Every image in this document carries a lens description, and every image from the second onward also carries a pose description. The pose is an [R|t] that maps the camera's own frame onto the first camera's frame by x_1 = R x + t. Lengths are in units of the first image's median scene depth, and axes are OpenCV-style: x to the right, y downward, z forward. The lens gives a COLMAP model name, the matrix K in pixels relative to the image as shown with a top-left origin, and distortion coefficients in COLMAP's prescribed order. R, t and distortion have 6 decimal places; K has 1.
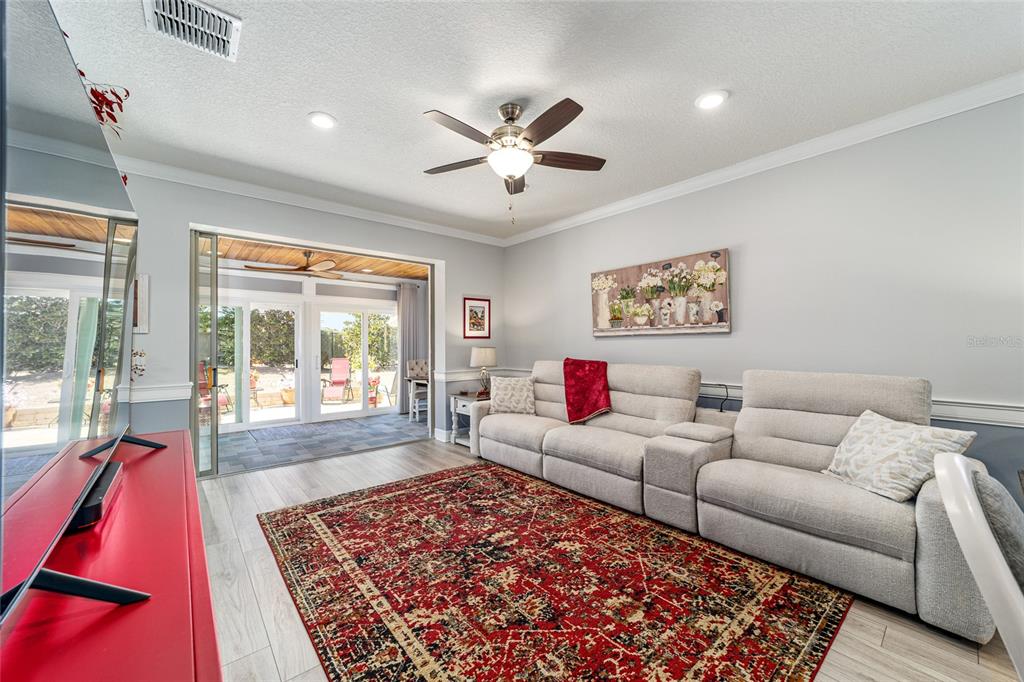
lens RADIAL K [[393.7, 0, 505.2], [0, 393.7, 338.4], [0, 0, 1]] dist [-0.014664, 0.006853]
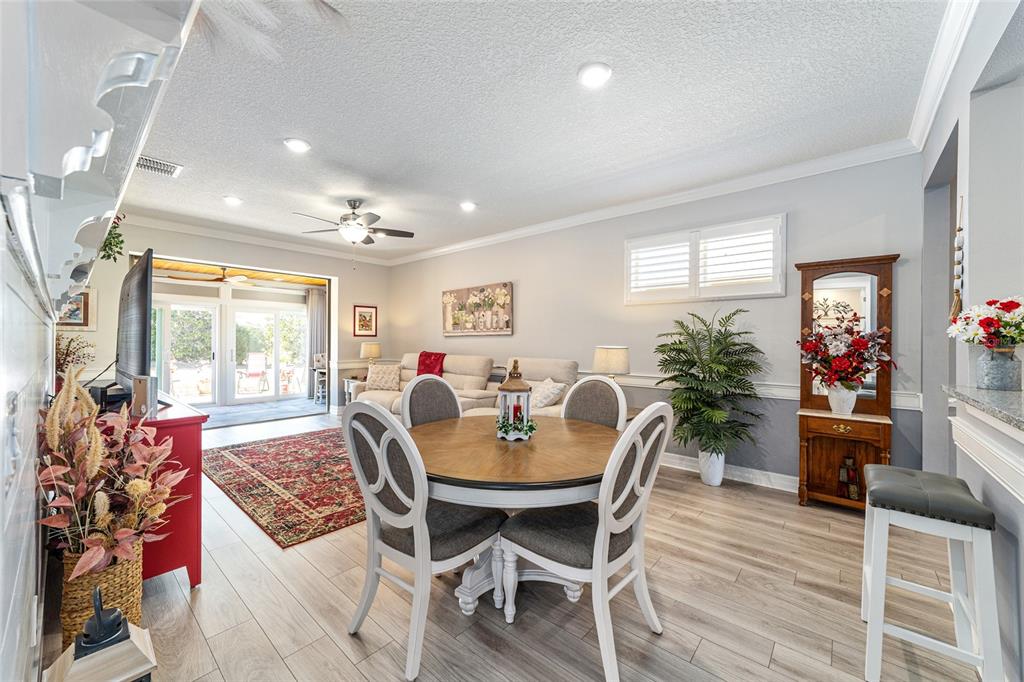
lens RADIAL K [[393.7, 0, 507.2], [0, 393.7, 340.6], [0, 0, 1]] dist [-0.014664, 0.006853]
pose [[0.987830, 0.007362, 0.155365, 0.320284], [-0.009367, 0.999882, 0.012179, -0.010758], [-0.155257, -0.013486, 0.987782, -0.604292]]
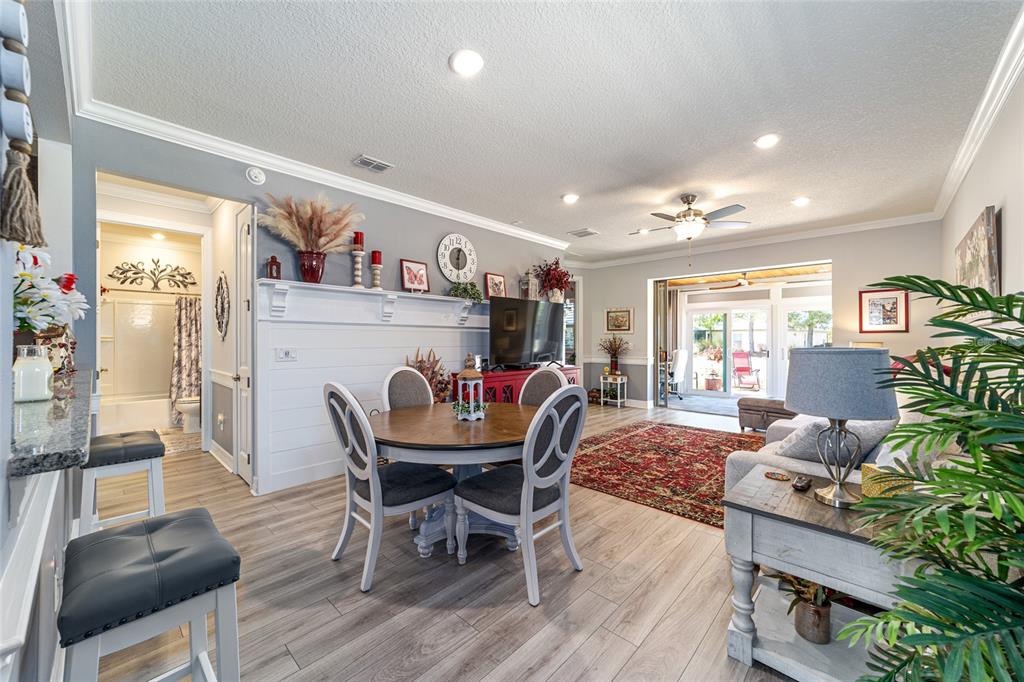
lens RADIAL K [[393.7, 0, 508.7], [0, 393.7, 337.0], [0, 0, 1]] dist [-0.014664, 0.006853]
pose [[0.116450, -0.003853, -0.993189, 1.232223], [0.013614, 0.999905, -0.002283, -0.000244], [0.993103, -0.013256, 0.116491, 0.038245]]
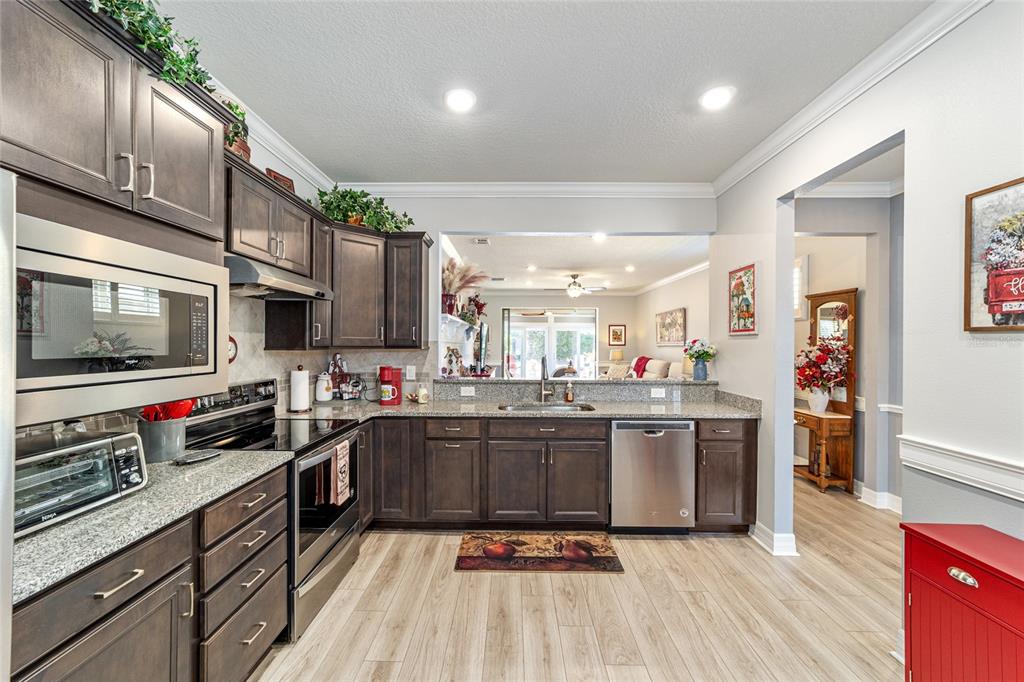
lens RADIAL K [[393.7, 0, 508.4], [0, 393.7, 344.3], [0, 0, 1]] dist [-0.014664, 0.006853]
pose [[0.758620, 0.007230, -0.651493, 1.311393], [0.003651, 0.999876, 0.015348, -0.064129], [0.651523, -0.014022, 0.758499, -1.363709]]
